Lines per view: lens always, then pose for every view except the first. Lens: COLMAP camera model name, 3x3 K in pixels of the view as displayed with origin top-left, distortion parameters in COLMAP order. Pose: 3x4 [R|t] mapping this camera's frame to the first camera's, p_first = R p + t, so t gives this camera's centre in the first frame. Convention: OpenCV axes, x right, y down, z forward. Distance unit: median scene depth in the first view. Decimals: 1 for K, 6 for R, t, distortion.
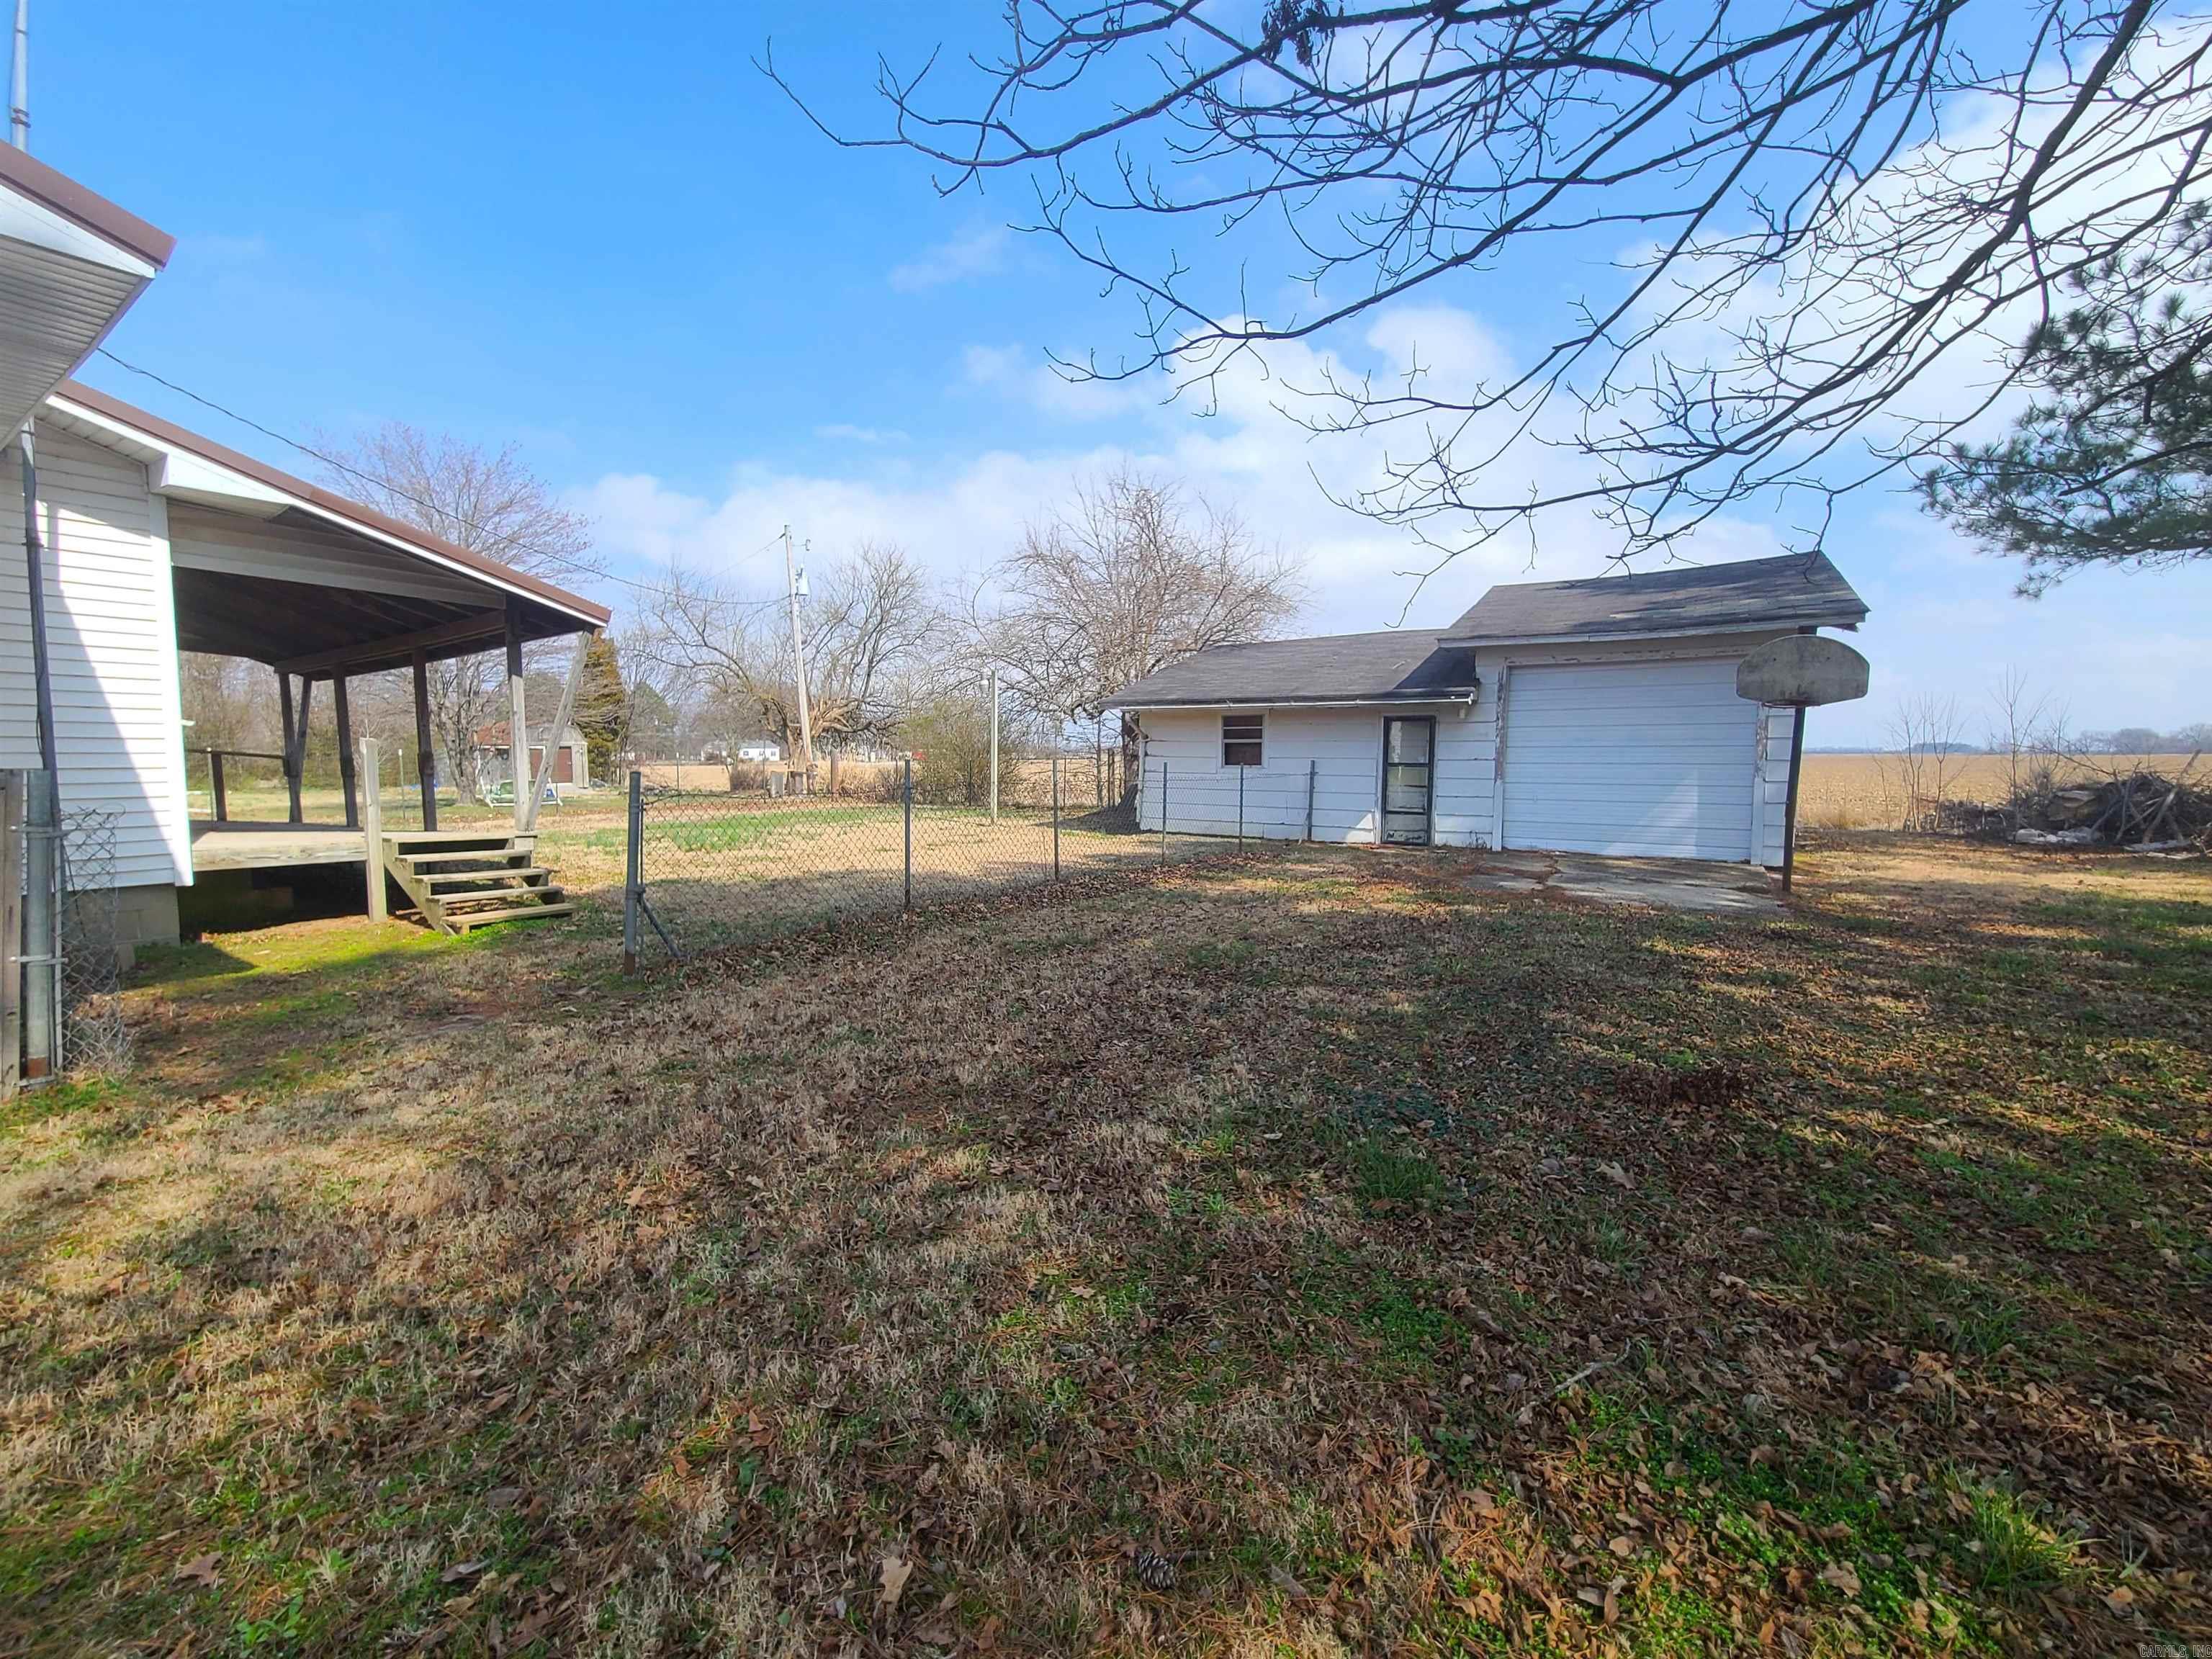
lens RADIAL K [[902.0, 0, 1104.2], [0, 902.0, 822.9], [0, 0, 1]] dist [0.001755, -0.002794]
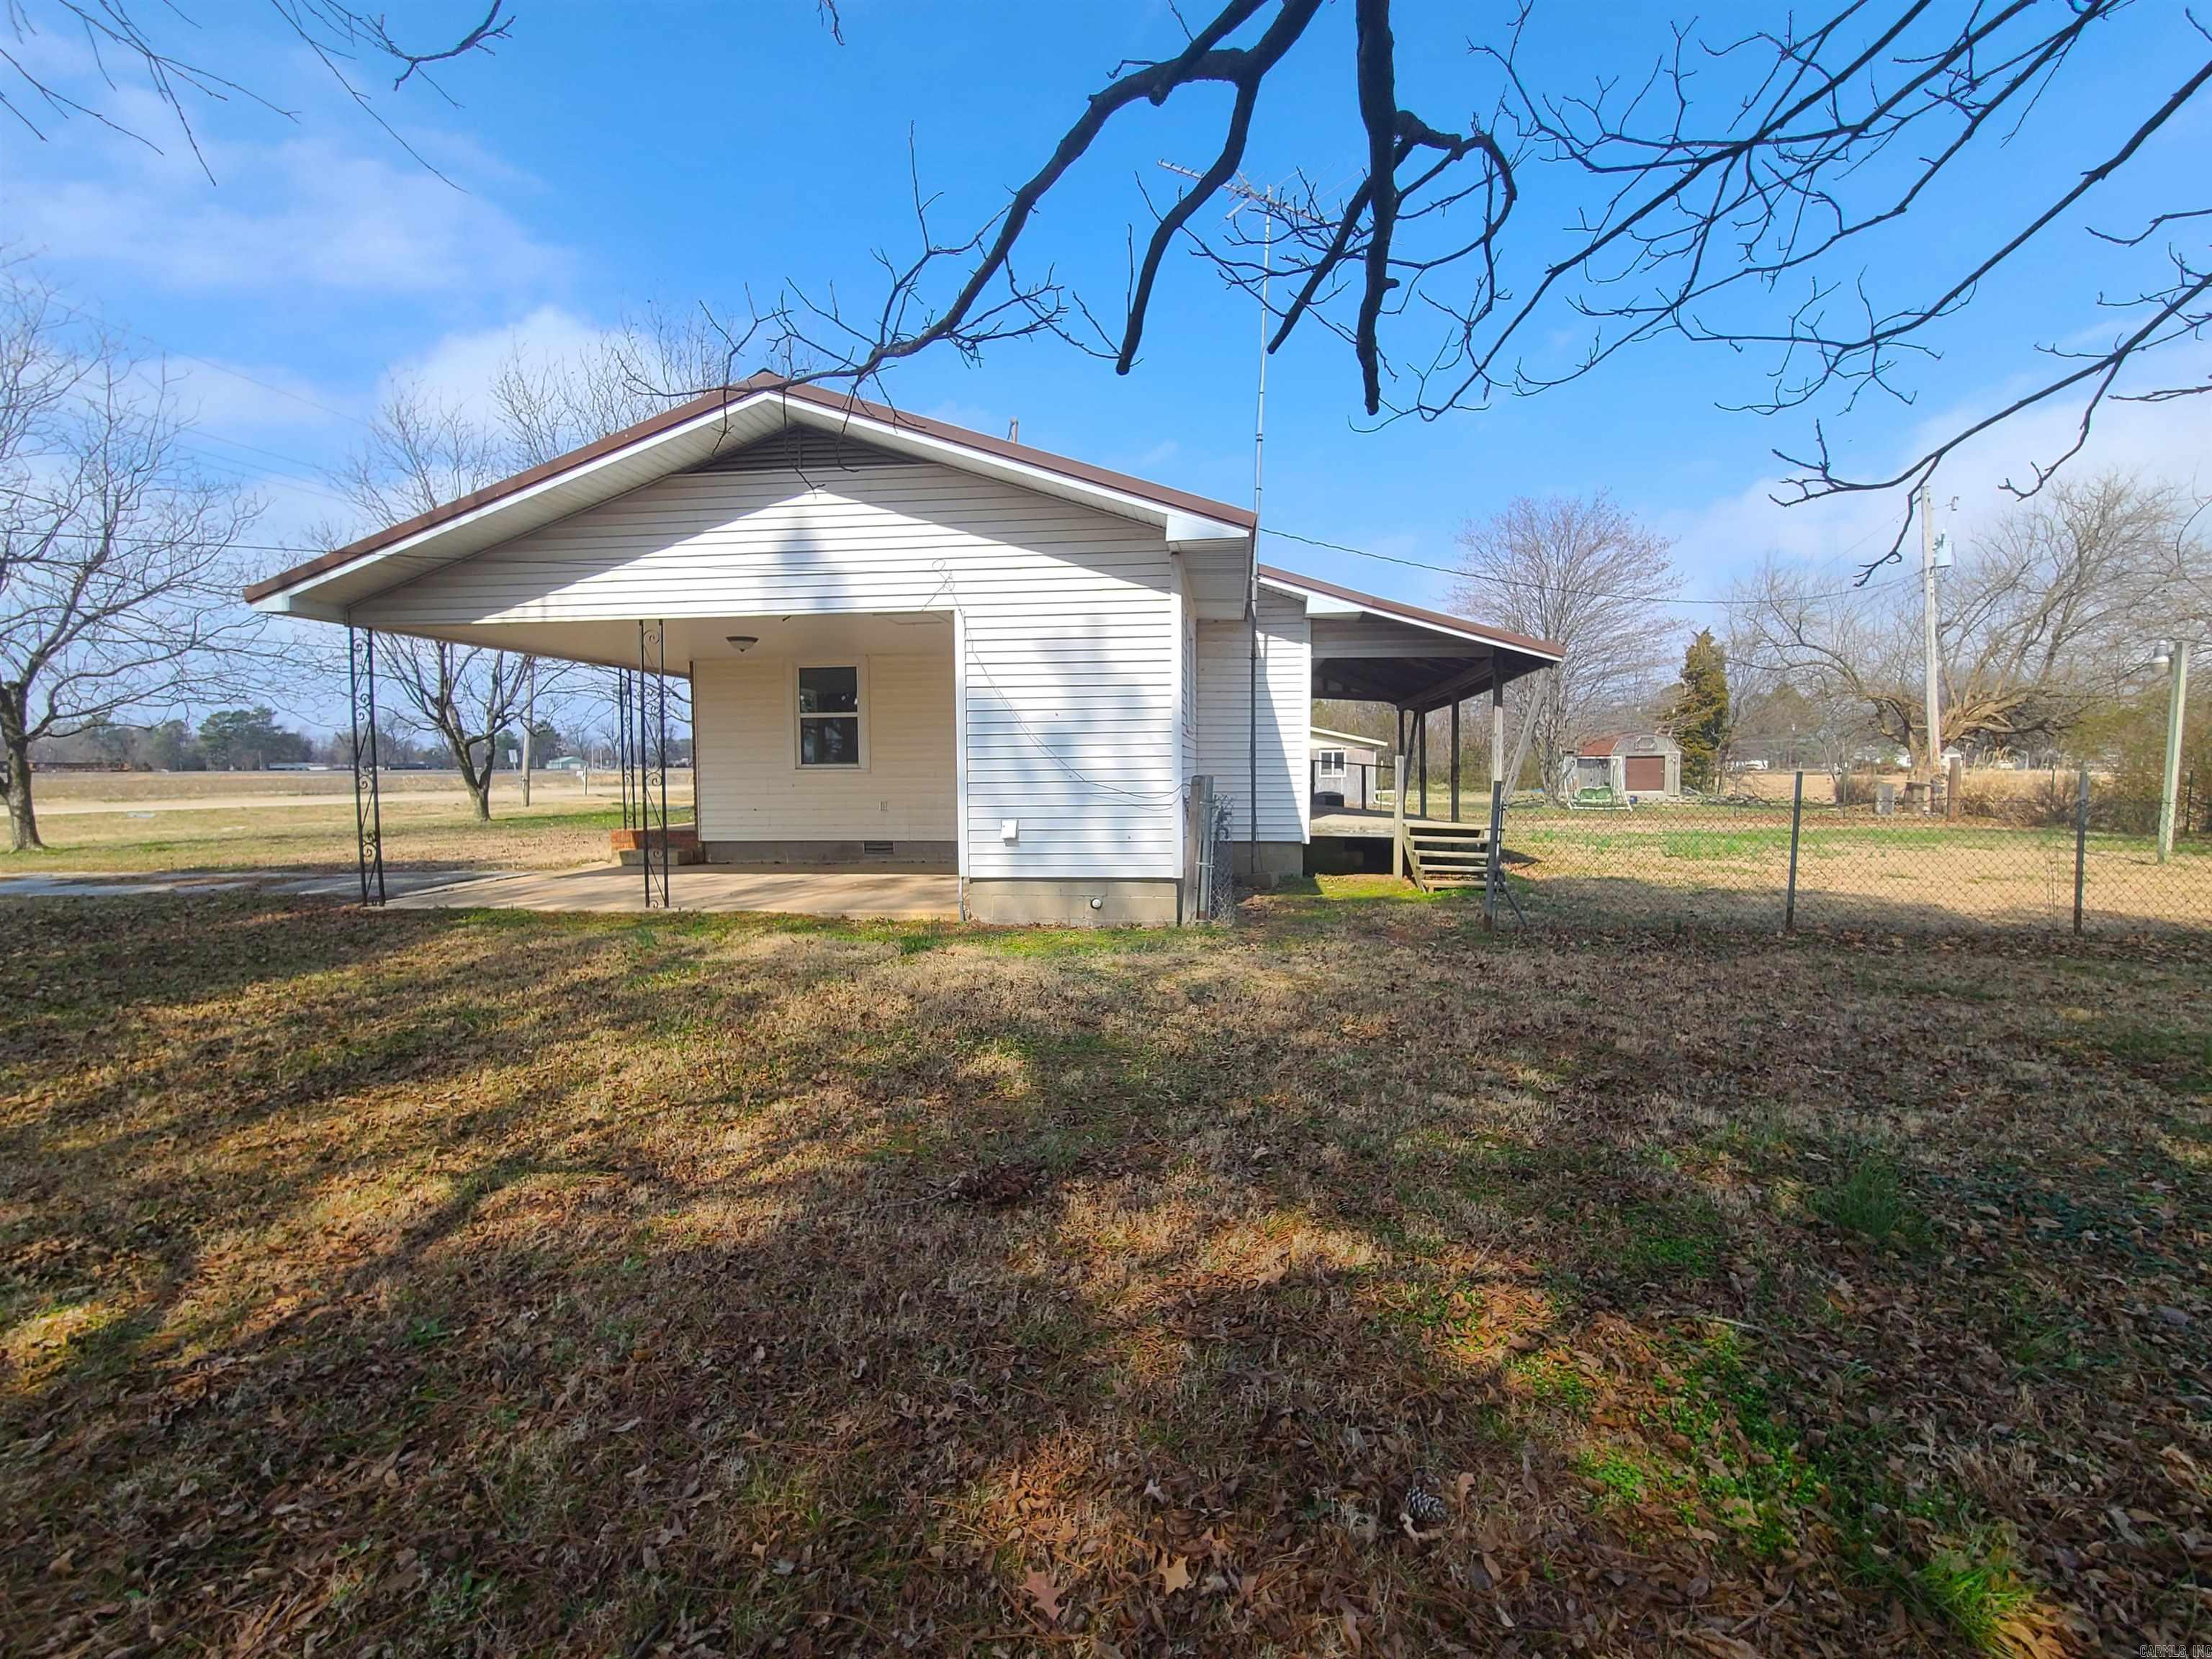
lens RADIAL K [[902.0, 0, 1103.1], [0, 902.0, 828.2], [0, 0, 1]] dist [0.001755, -0.002794]
pose [[0.414423, 0.059732, -0.908122, 0.342518], [-0.062449, 0.997358, 0.037103, 0.000355], [0.907939, 0.041335, 0.417058, -0.062565]]
